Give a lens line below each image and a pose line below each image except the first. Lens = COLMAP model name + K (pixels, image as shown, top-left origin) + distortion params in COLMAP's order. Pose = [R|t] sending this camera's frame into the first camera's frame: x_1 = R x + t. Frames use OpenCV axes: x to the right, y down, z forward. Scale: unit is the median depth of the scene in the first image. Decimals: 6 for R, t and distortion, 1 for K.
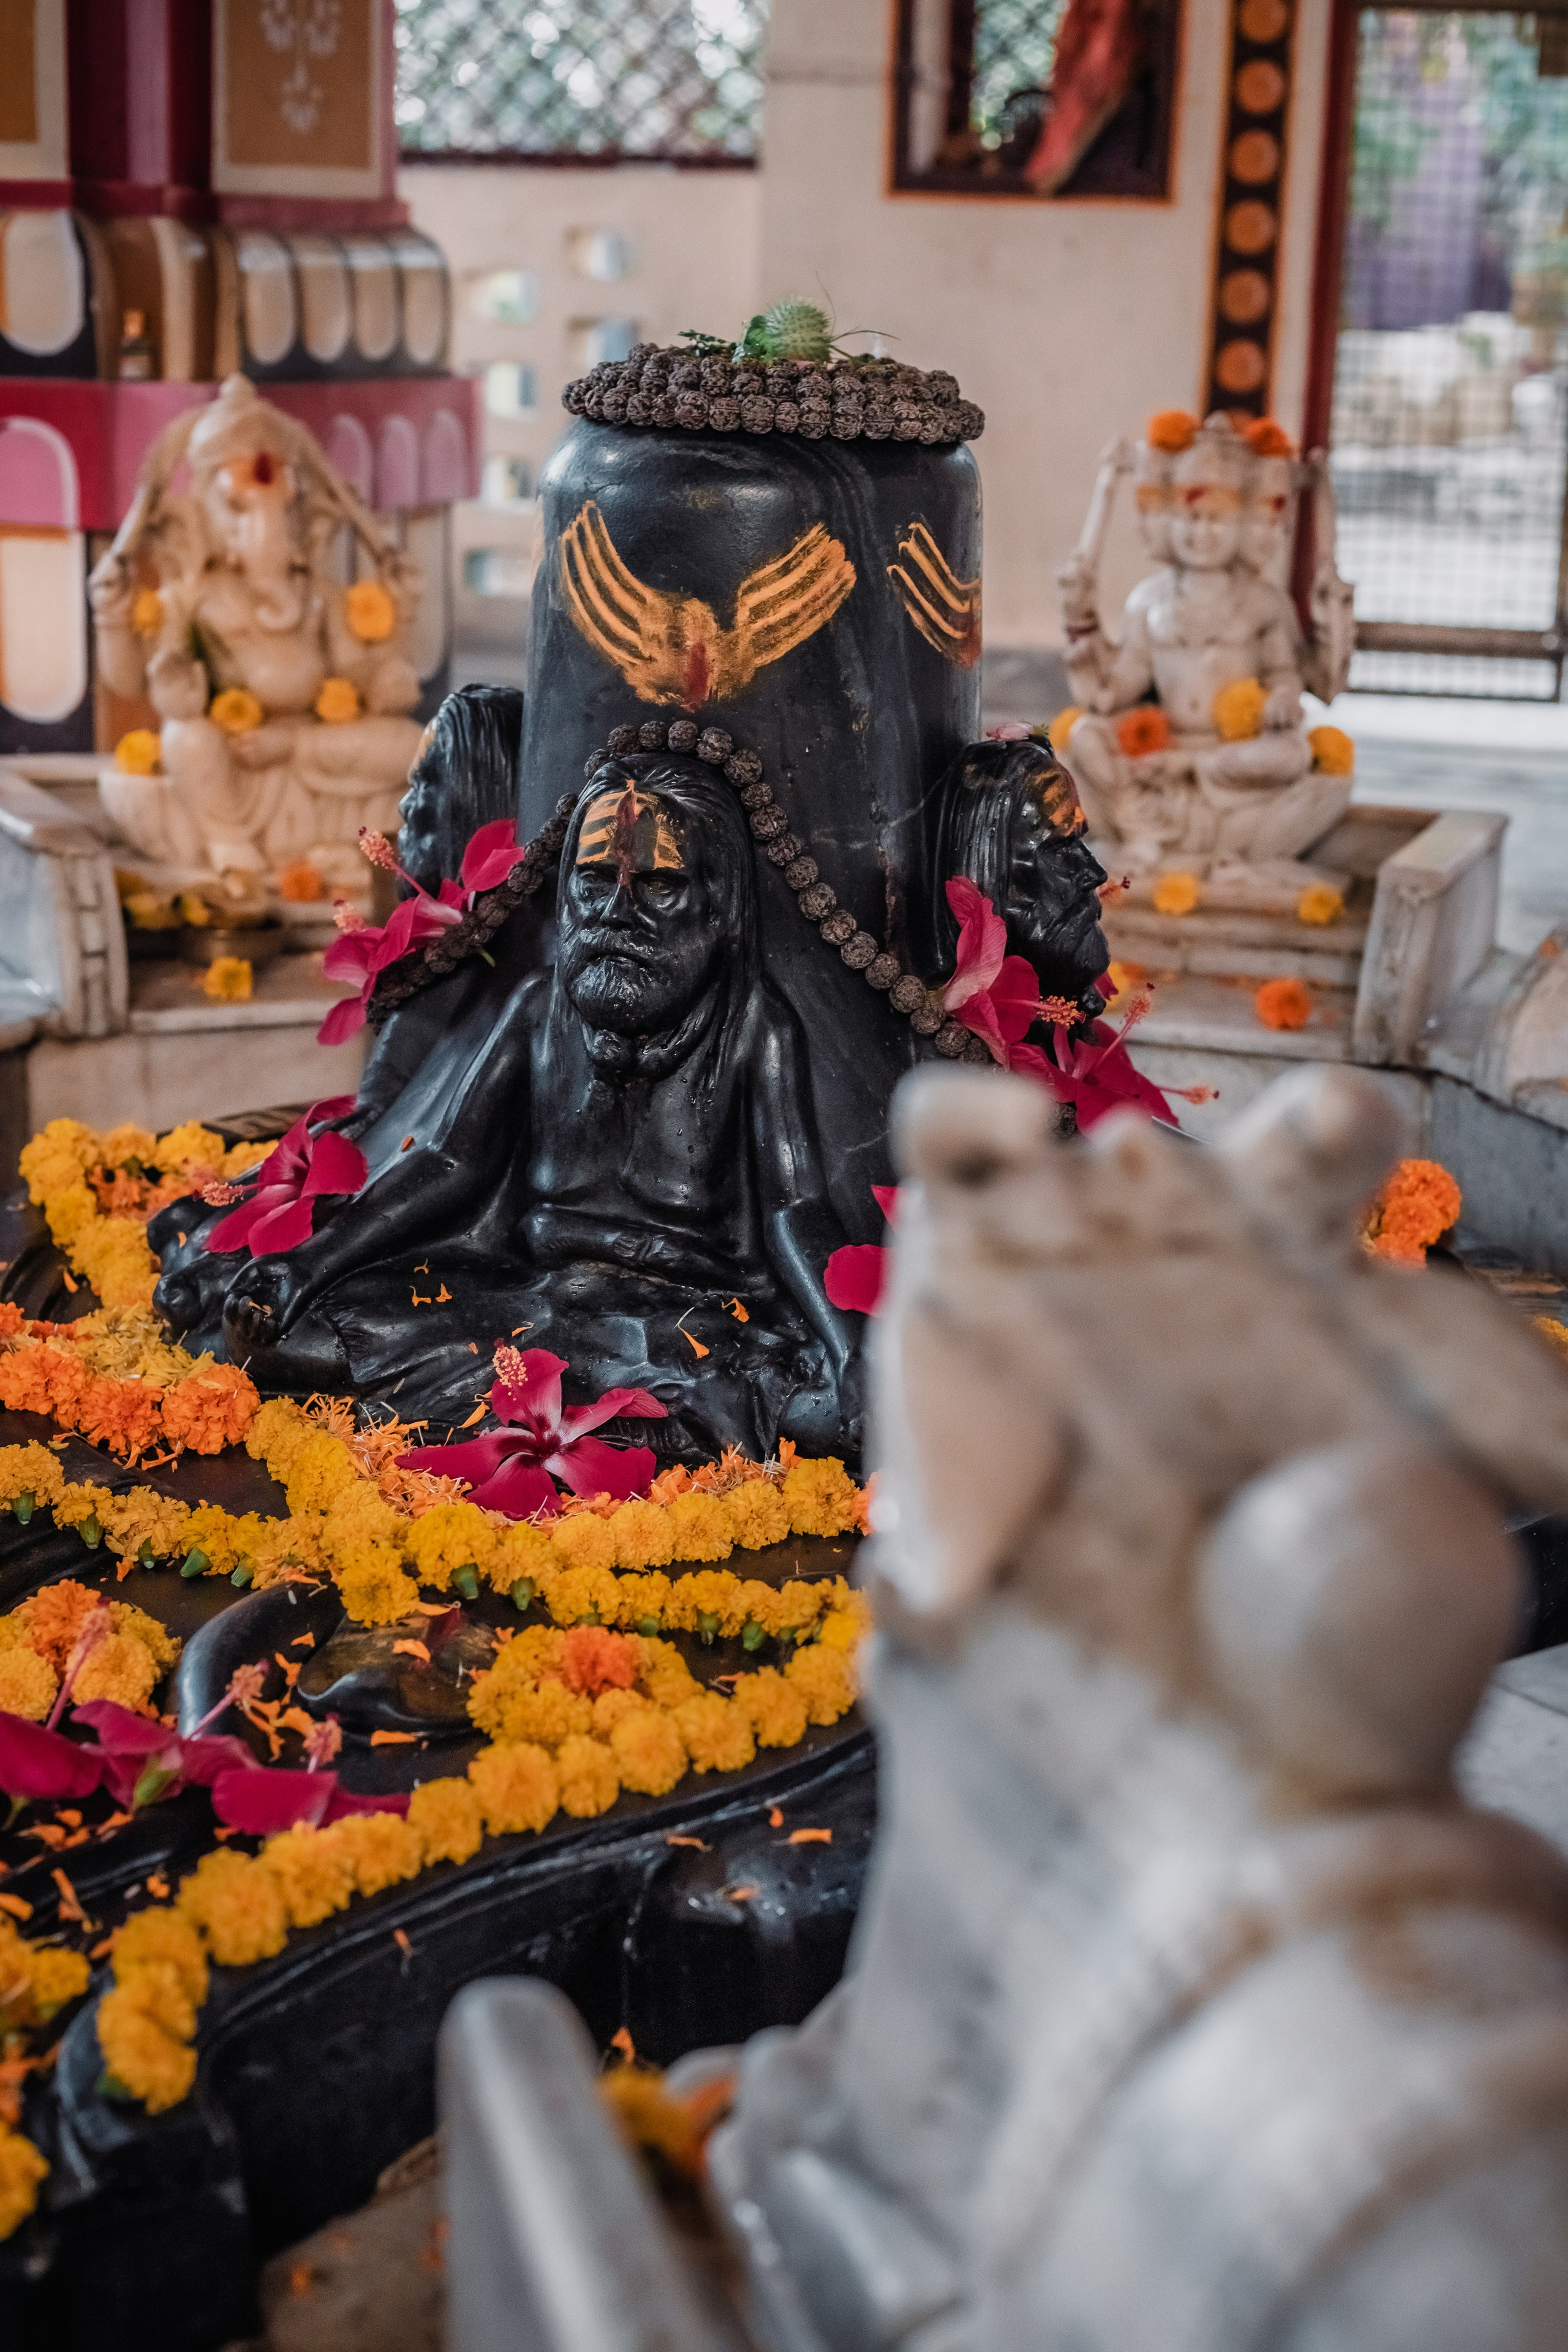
lens RADIAL K [[3248.7, 0, 954.0], [0, 3248.7, 1175.7], [0, 0, 1]] dist [-0.001387, -0.025623]
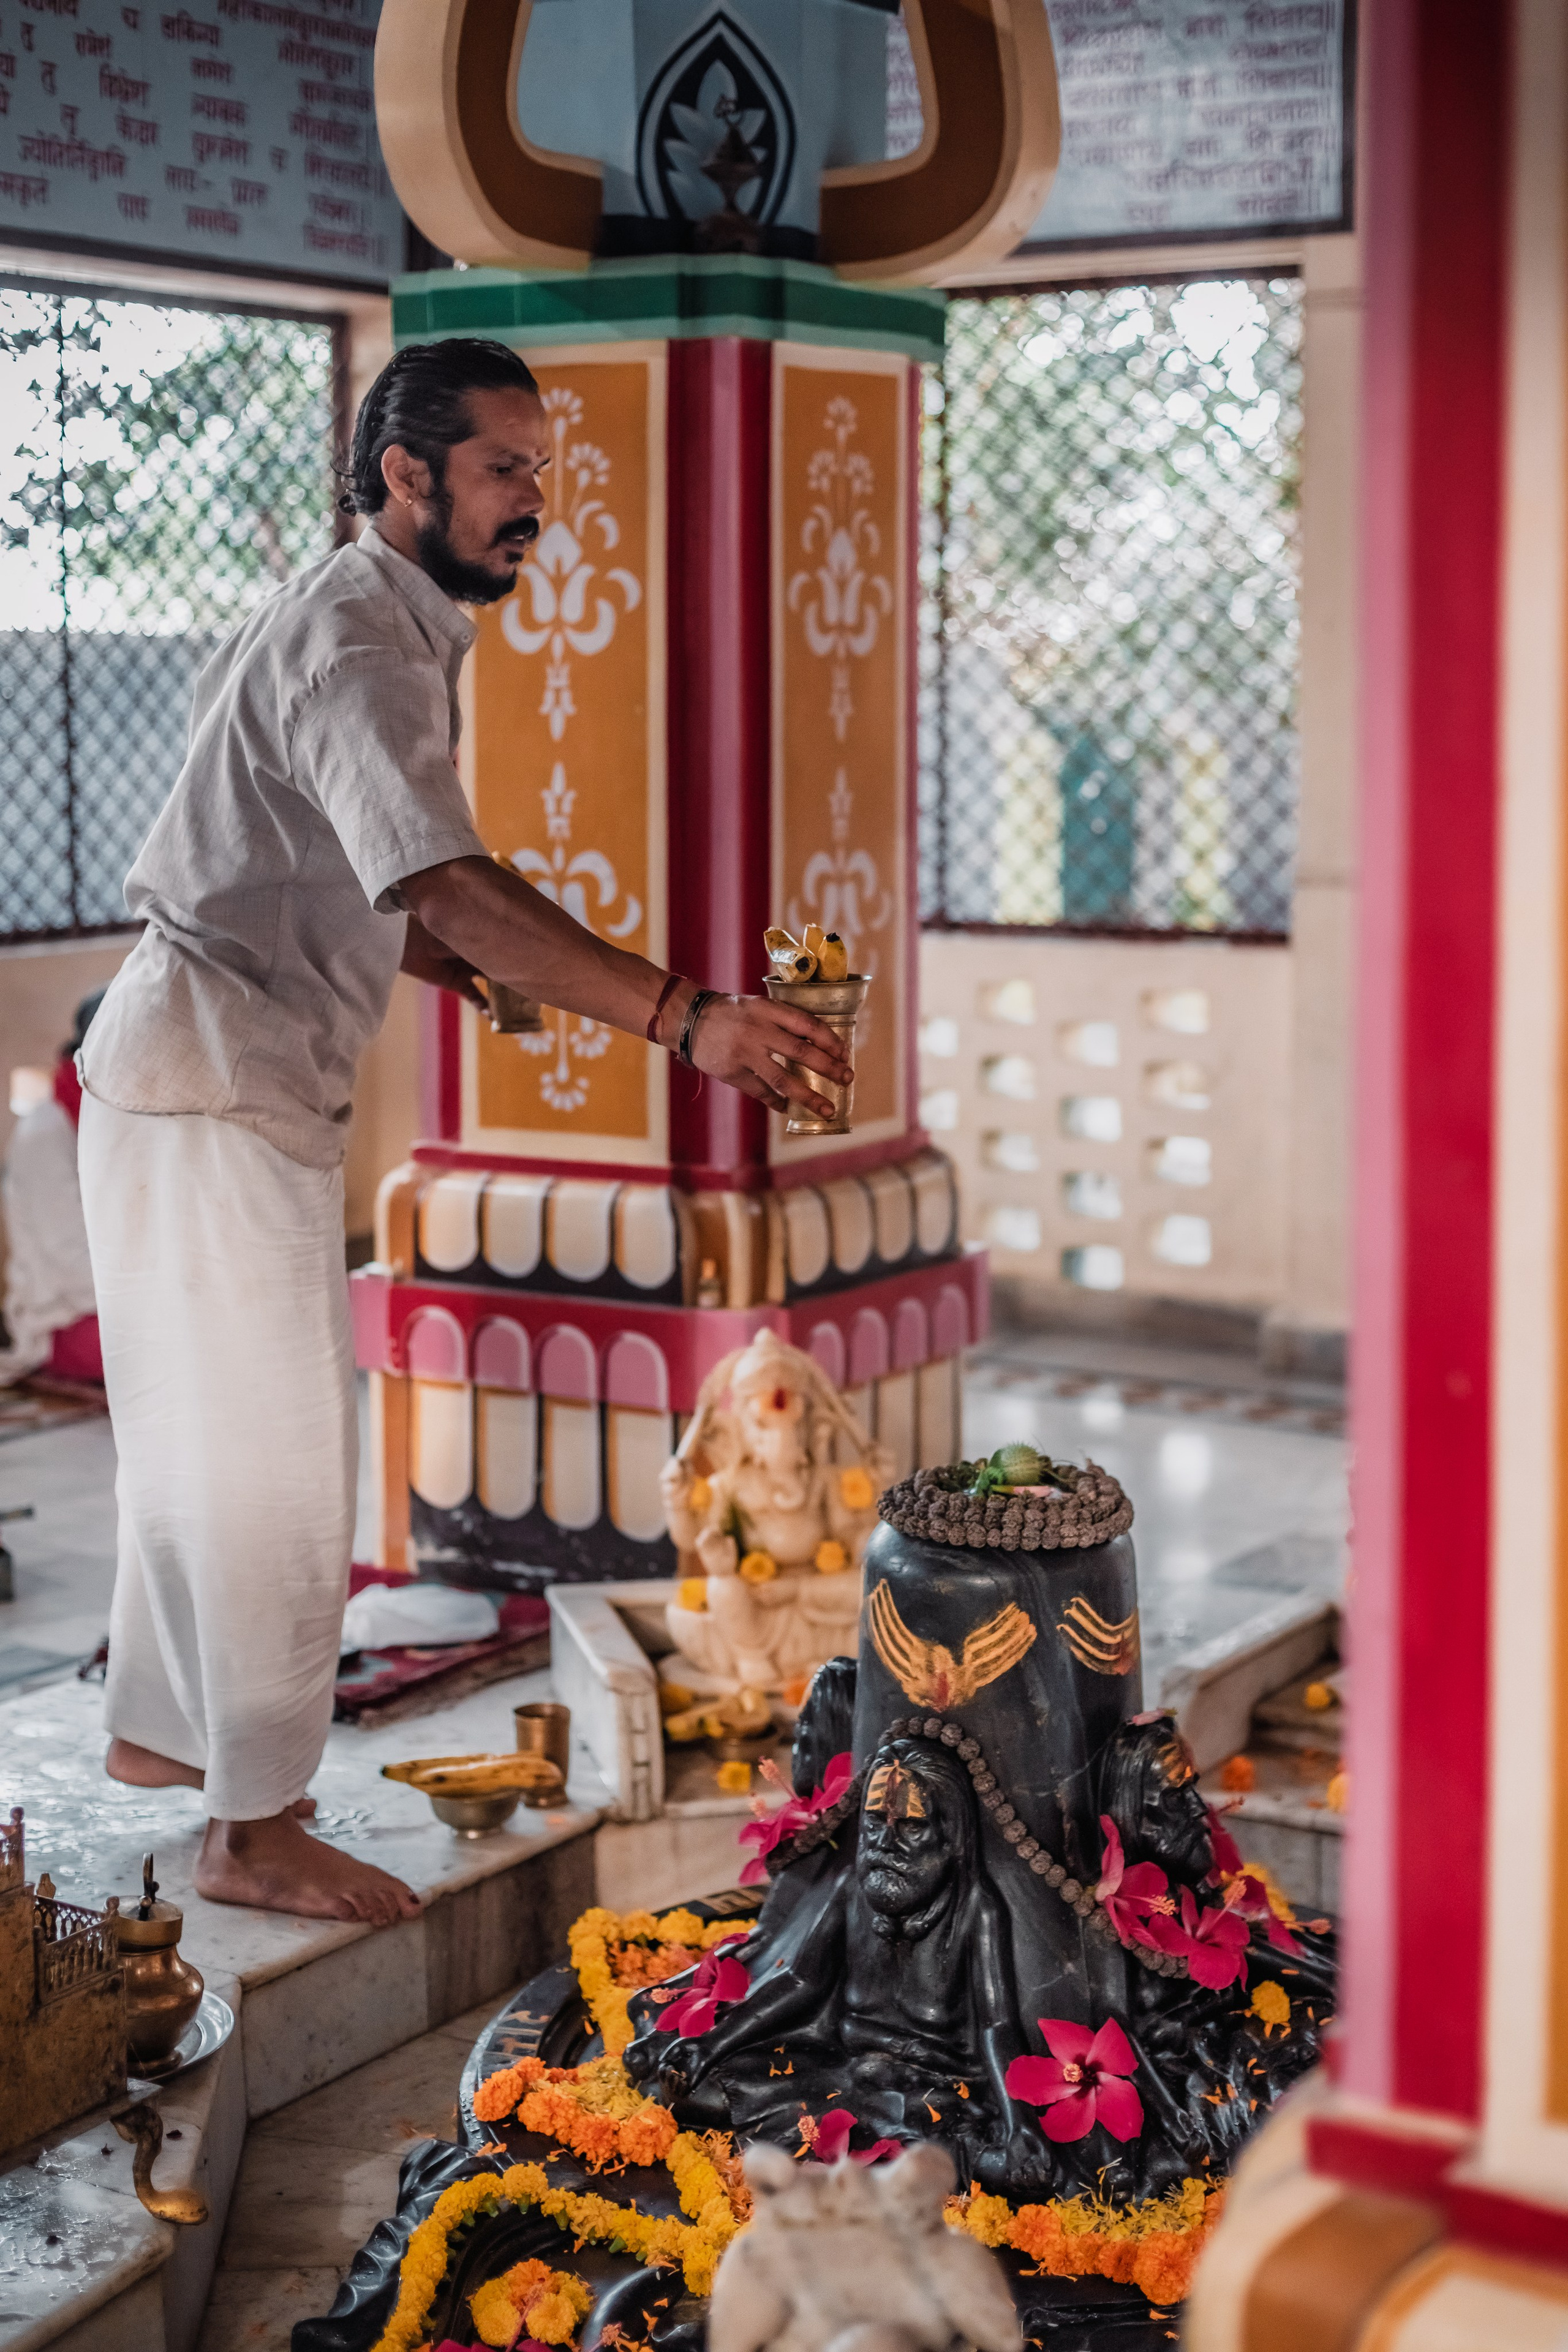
lens RADIAL K [[3248.7, 0, 954.0], [0, 3248.7, 1175.7], [0, 0, 1]] dist [-0.001387, -0.025623]
pose [[0.975654, -0.015463, -0.218769, 0.282401], [-0.018435, 0.988198, -0.152066, -0.158173], [0.218539, 0.152397, 0.963855, -0.601992]]
